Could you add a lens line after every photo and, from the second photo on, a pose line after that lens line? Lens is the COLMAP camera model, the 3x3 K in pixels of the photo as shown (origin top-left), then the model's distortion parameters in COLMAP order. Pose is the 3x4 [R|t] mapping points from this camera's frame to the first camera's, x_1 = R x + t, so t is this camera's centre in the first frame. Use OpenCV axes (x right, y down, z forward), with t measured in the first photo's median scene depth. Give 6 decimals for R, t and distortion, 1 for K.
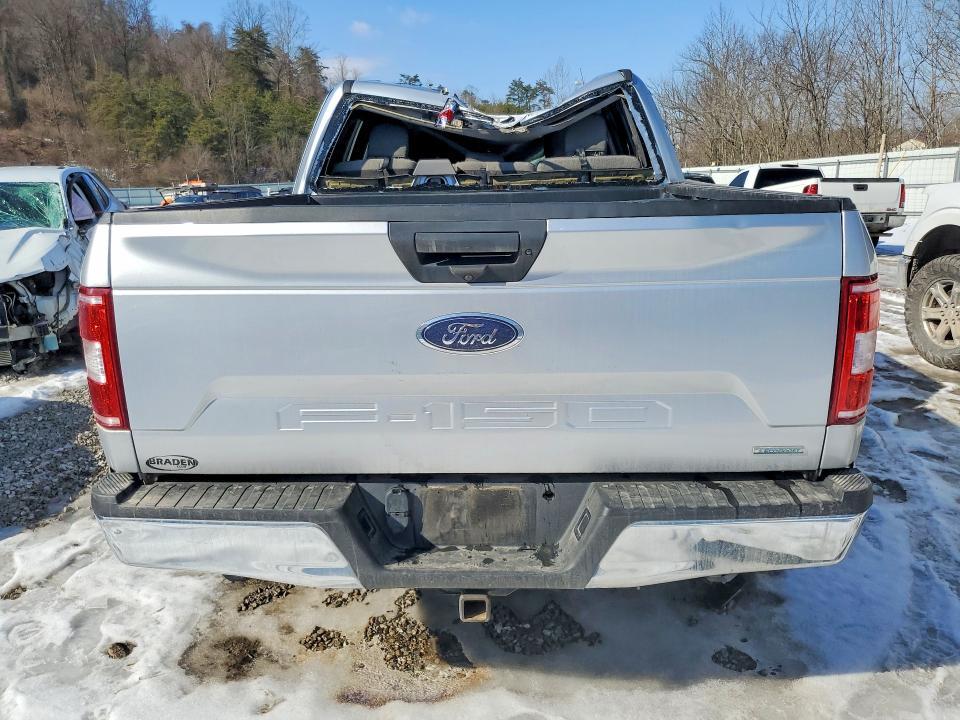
lens RADIAL K [[743.1, 0, 480.0], [0, 743.1, 360.0], [0, 0, 1]] dist [0.008079, 0.005577]
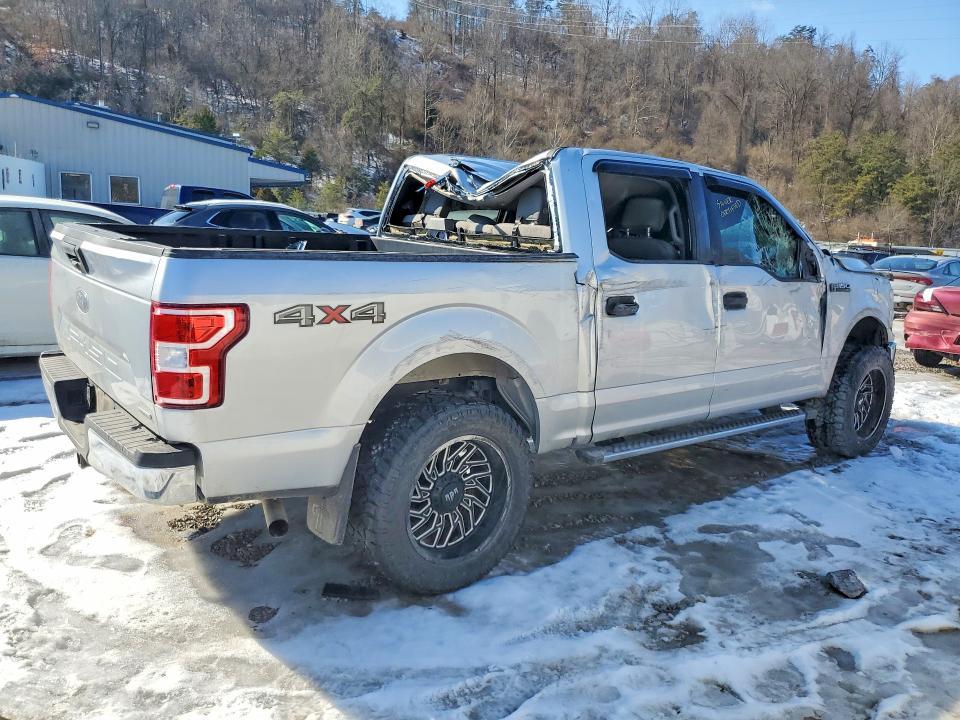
lens RADIAL K [[743.1, 0, 480.0], [0, 743.1, 360.0], [0, 0, 1]] dist [0.008079, 0.005577]
pose [[0.657201, 0.206348, -0.724919, 0.958311], [-0.255756, 0.965783, 0.043044, -0.110094], [0.708996, 0.157114, 0.687488, 0.222752]]
